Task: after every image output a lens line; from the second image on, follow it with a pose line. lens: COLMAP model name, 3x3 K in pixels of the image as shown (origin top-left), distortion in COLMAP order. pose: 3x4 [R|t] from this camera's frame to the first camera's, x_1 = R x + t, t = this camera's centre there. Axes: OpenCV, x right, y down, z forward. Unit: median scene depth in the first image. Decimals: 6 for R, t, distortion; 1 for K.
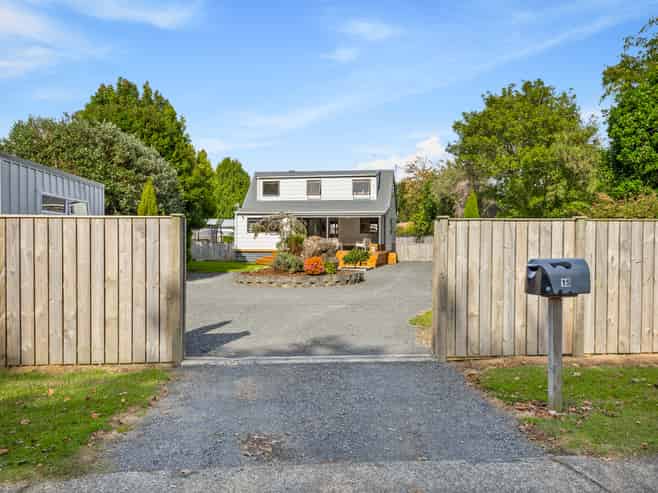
lens RADIAL K [[526.5, 0, 329.0], [0, 526.5, 246.5], [0, 0, 1]] dist [0.000898, 0.000132]
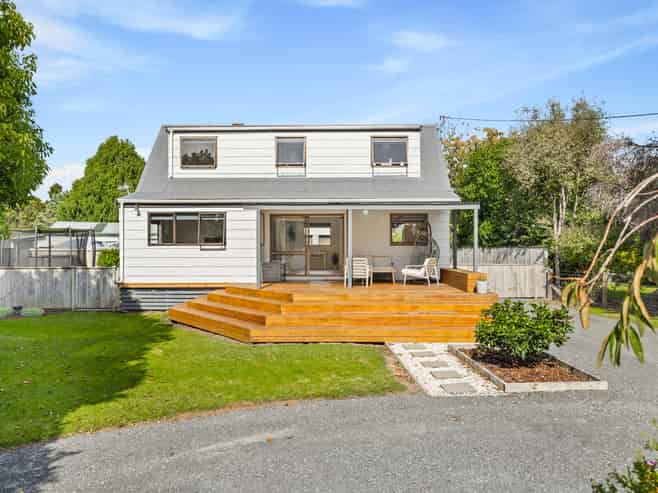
lens RADIAL K [[520.3, 0, 329.0], [0, 520.3, 246.5], [0, 0, 1]] dist [0.003026, 0.002096]
pose [[0.981714, -0.007212, 0.190227, -0.086948], [0.009647, 0.999883, -0.011880, -0.018545], [-0.190119, 0.013498, 0.981668, 0.527623]]
